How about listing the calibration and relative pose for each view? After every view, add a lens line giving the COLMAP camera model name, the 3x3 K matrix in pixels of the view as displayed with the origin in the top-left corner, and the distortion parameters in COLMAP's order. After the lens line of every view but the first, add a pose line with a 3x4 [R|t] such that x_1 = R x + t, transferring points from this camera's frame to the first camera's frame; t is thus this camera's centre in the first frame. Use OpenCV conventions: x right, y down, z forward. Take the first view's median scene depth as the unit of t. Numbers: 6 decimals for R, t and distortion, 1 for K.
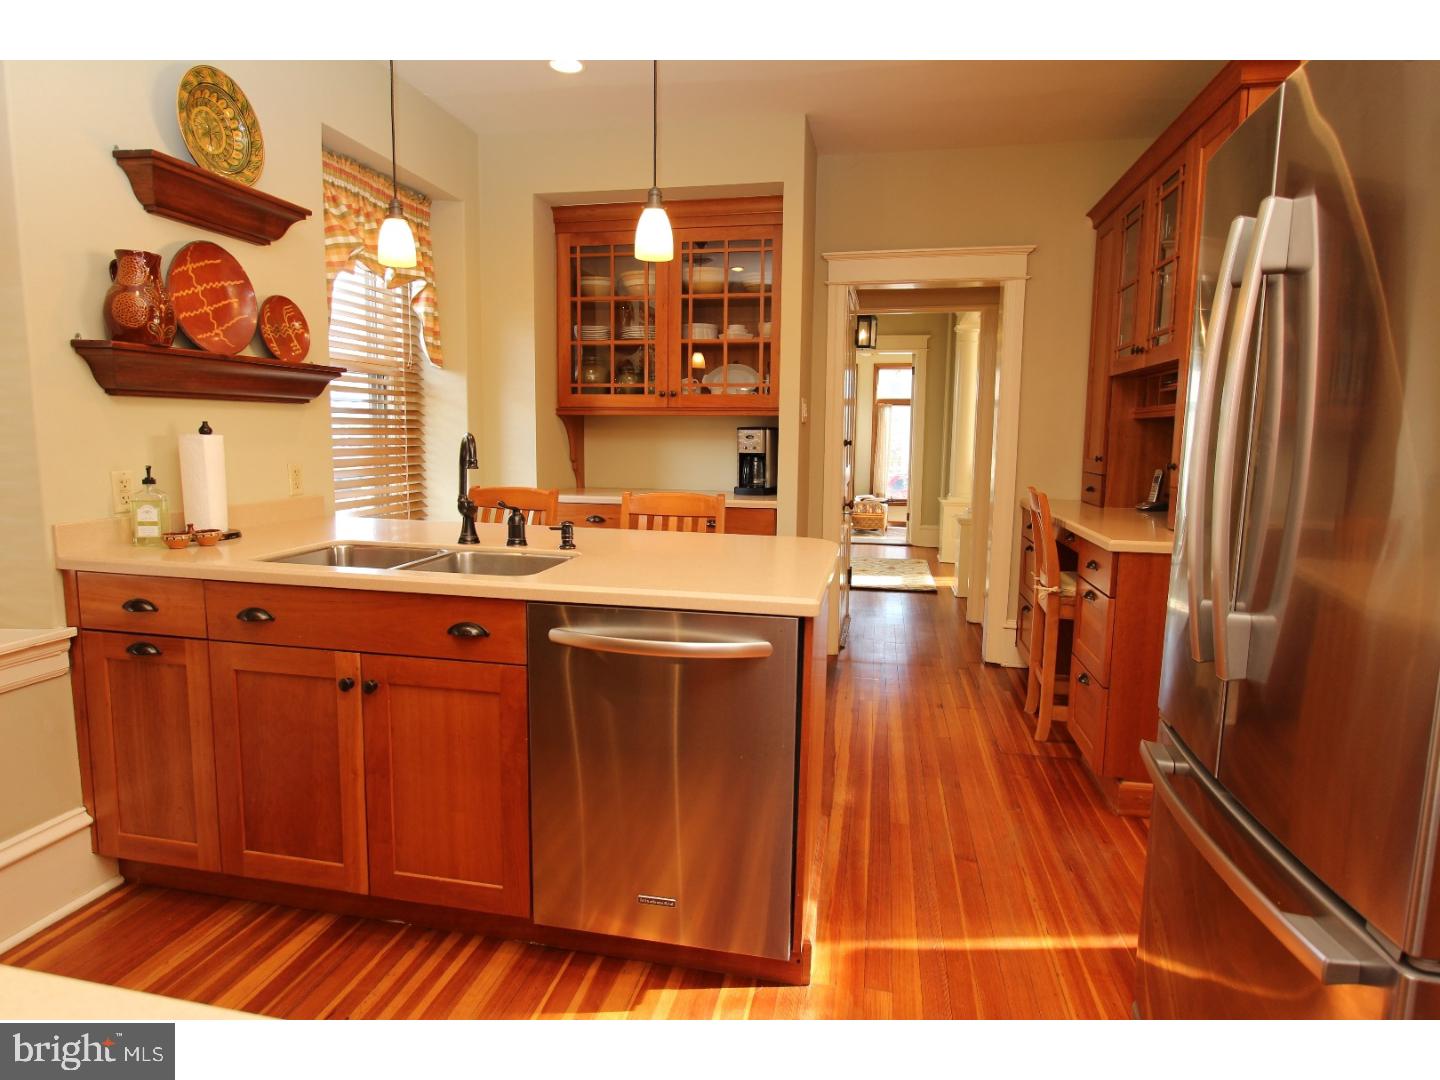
lens RADIAL K [[809.5, 0, 720.0], [0, 809.5, 540.0], [0, 0, 1]] dist [-0.032219, -0.000015]
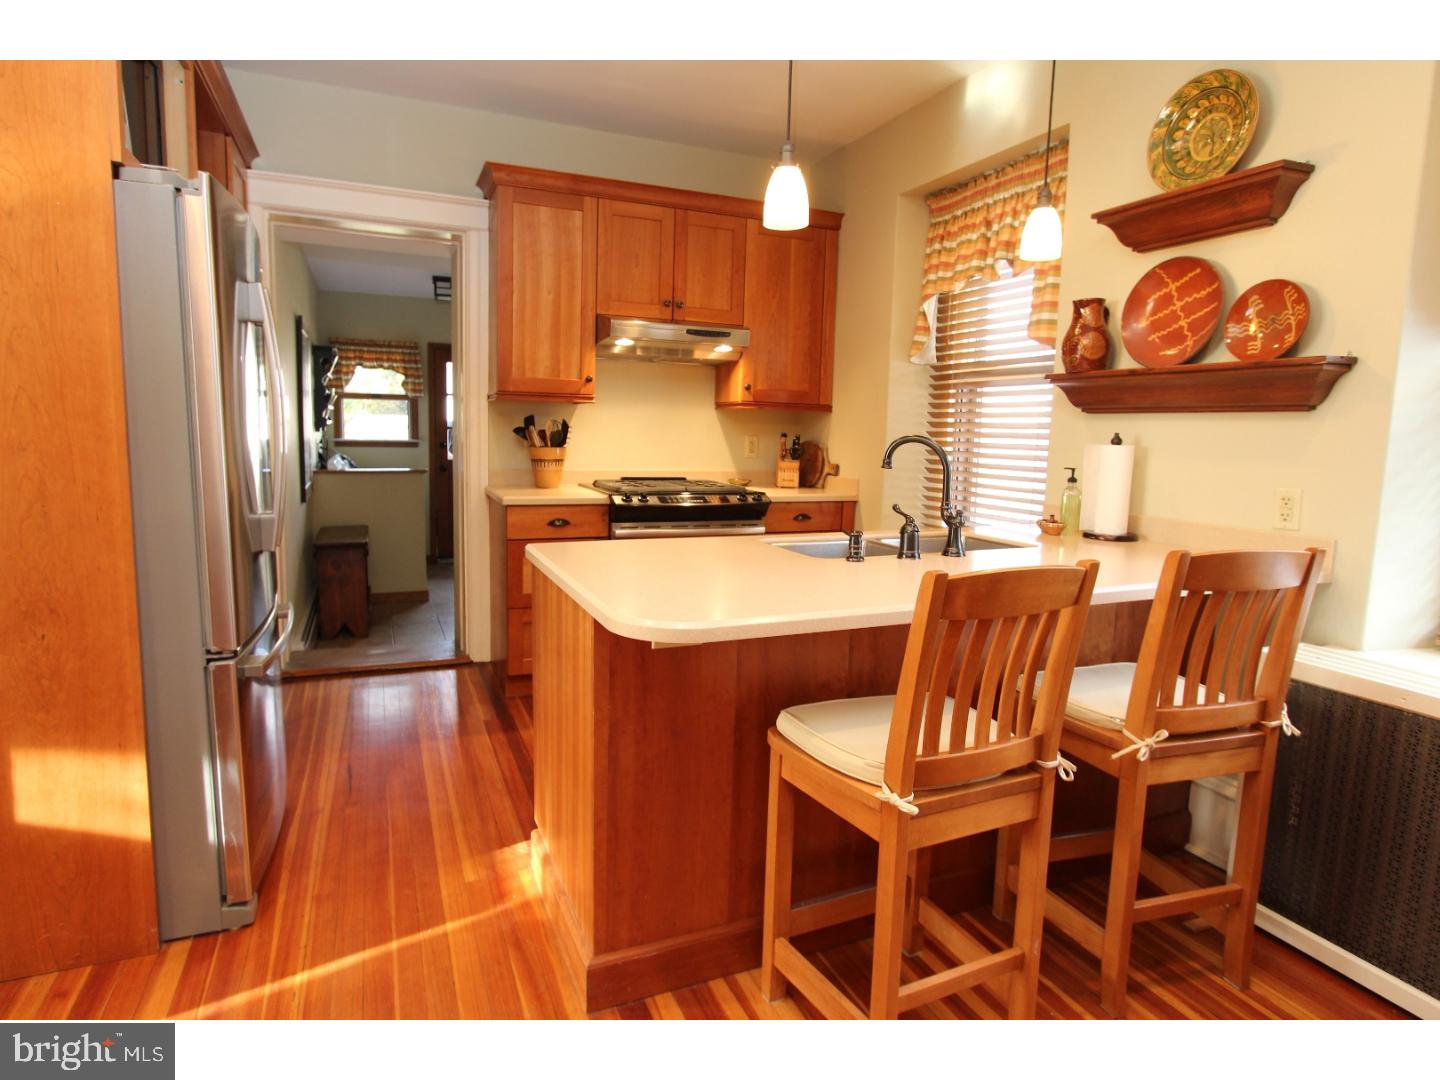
lens RADIAL K [[809.5, 0, 720.0], [0, 809.5, 540.0], [0, 0, 1]] dist [-0.032219, -0.000015]
pose [[-0.824482, 0.044556, -0.564131, 0.440147], [-0.109099, 0.965678, 0.235721, -0.206822], [0.555271, 0.255894, -0.791323, 1.609260]]
